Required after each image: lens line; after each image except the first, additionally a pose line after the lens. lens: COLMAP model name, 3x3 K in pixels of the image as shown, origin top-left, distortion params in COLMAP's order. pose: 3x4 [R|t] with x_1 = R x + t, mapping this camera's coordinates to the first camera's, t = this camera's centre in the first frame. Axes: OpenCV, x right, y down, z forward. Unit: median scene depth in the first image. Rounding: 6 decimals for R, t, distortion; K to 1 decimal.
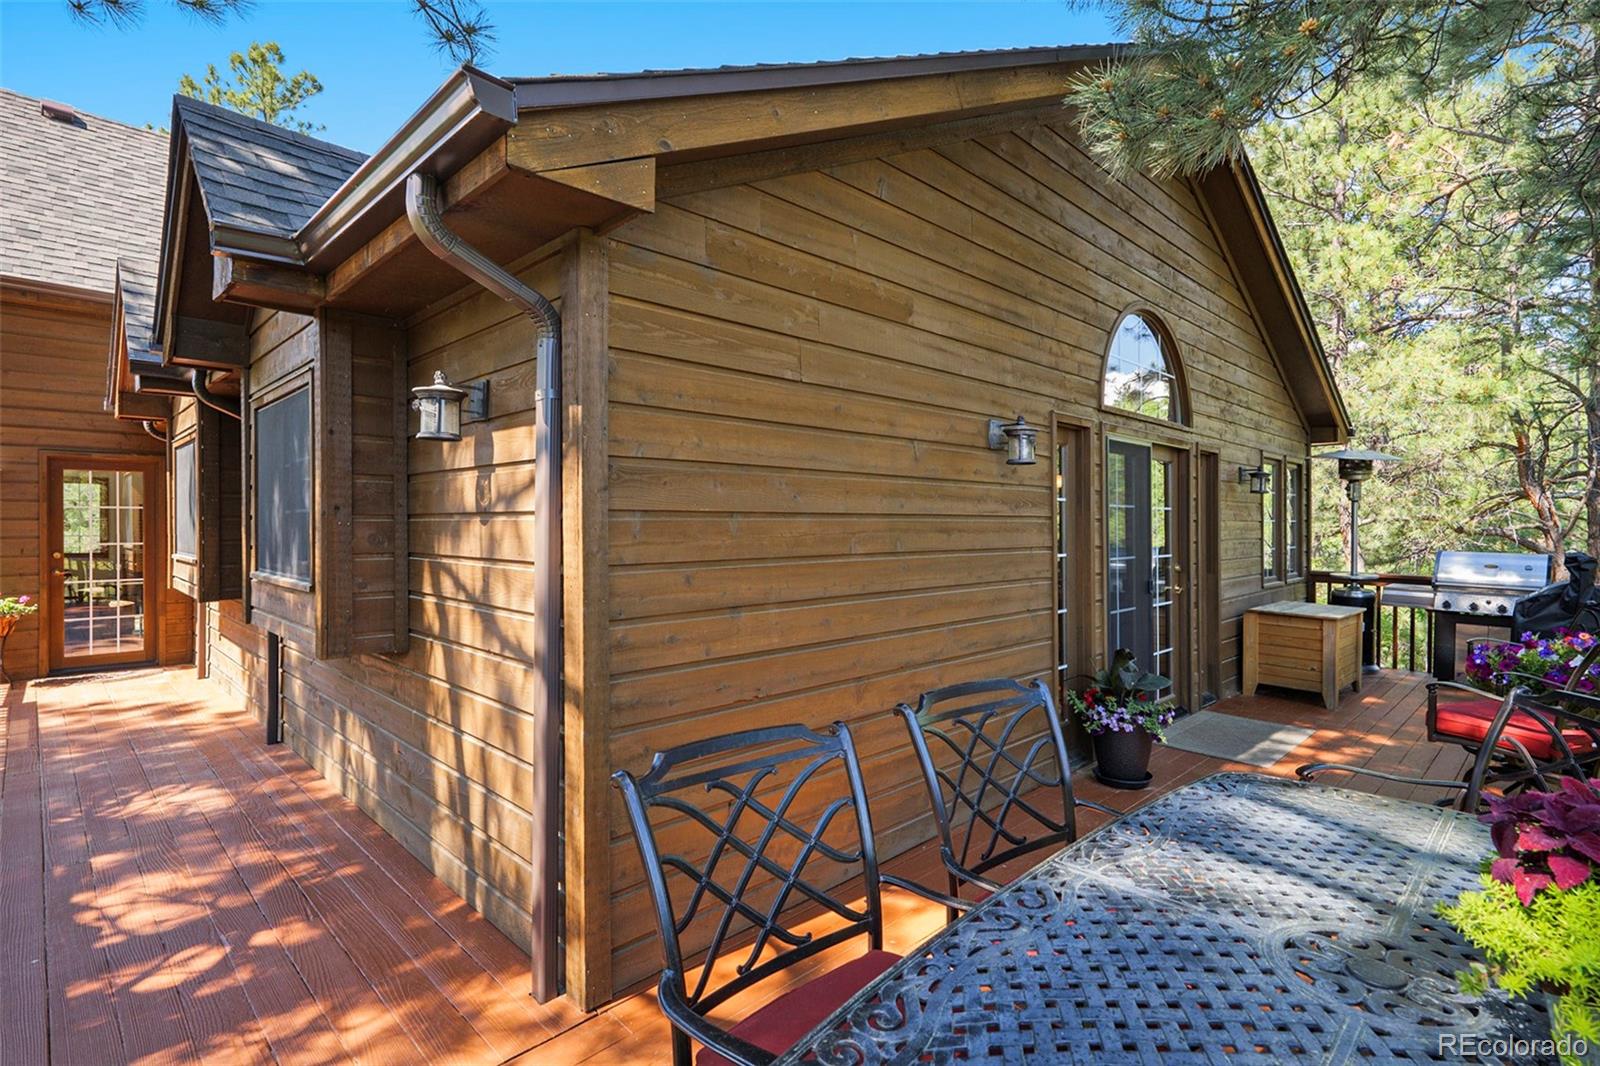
lens RADIAL K [[764.1, 0, 811.8], [0, 764.1, 527.2], [0, 0, 1]] dist [-0.000778, -0.000080]
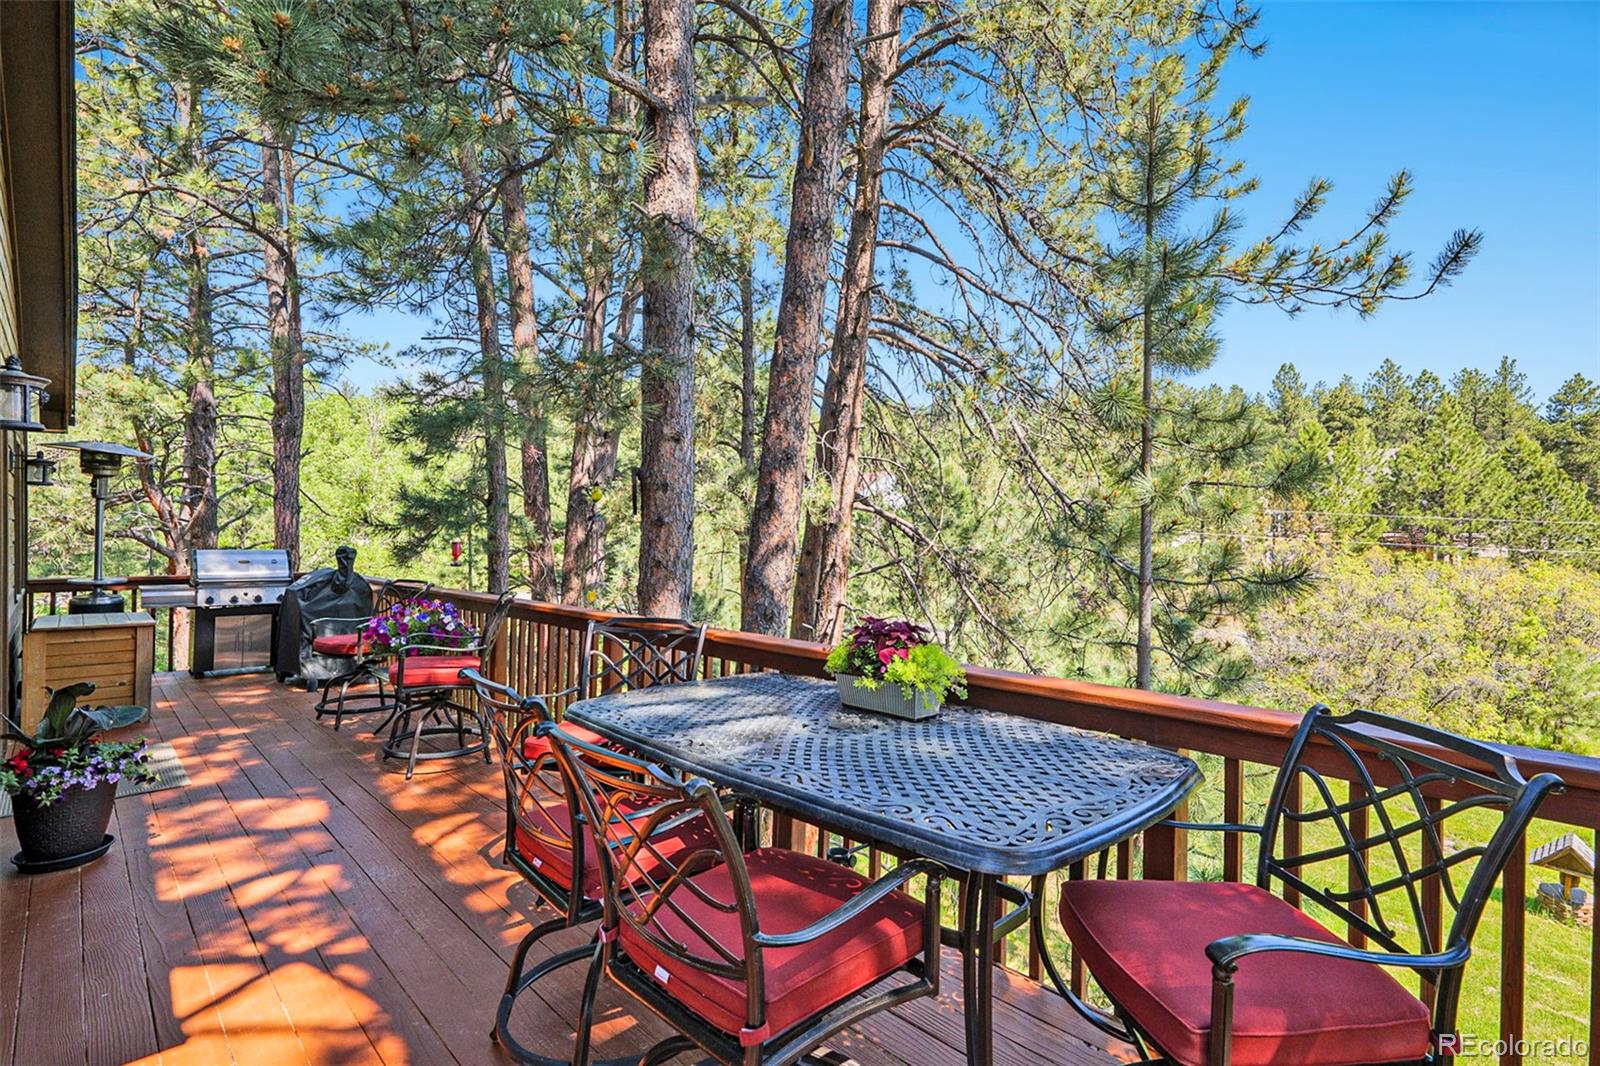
lens RADIAL K [[764.1, 0, 811.8], [0, 764.1, 527.8], [0, 0, 1]] dist [-0.000778, -0.000080]
pose [[0.027630, -0.003291, 0.999613, -0.197234], [0.006043, 0.999977, 0.003125, 0.003435], [-0.999600, 0.005955, 0.027649, 0.143719]]
